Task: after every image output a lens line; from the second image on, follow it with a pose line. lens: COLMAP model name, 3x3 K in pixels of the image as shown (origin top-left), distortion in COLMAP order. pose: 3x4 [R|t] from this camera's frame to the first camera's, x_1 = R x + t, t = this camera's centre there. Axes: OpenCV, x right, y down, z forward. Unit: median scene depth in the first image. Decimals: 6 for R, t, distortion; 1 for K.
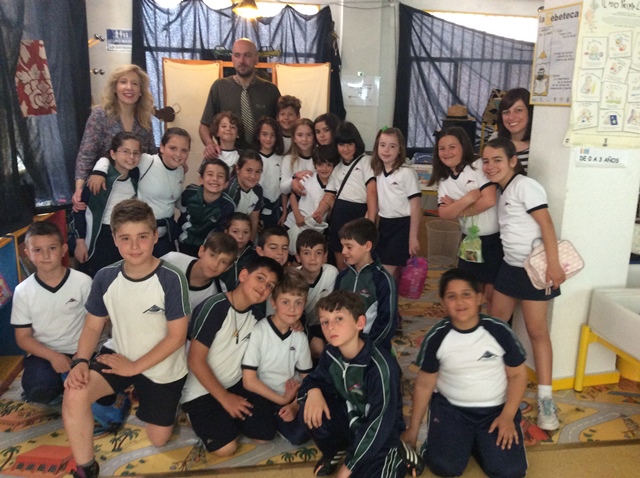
lens RADIAL K [[598.3, 0, 322.6], [0, 598.3, 243.6], [0, 0, 1]] dist [0.059416, 0.000000]
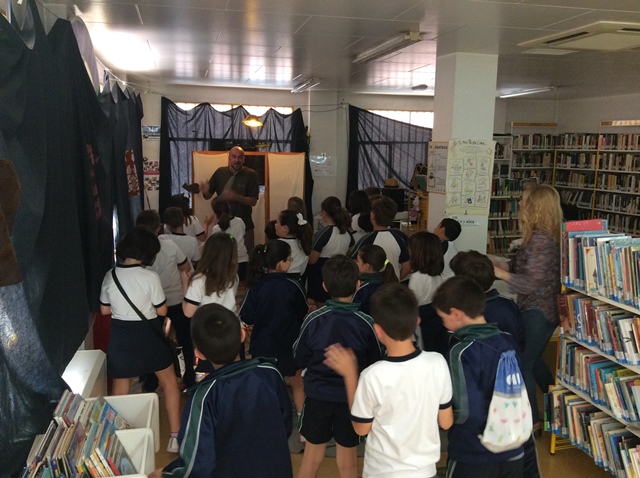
lens RADIAL K [[598.3, 0, 317.9], [0, 598.3, 238.0], [0, 0, 1]] dist [0.059416, 0.000000]
pose [[0.996717, -0.016171, 0.079333, -0.064108], [0.022427, 0.996653, -0.078611, 0.021507], [-0.077796, 0.080132, 0.993744, -0.376843]]
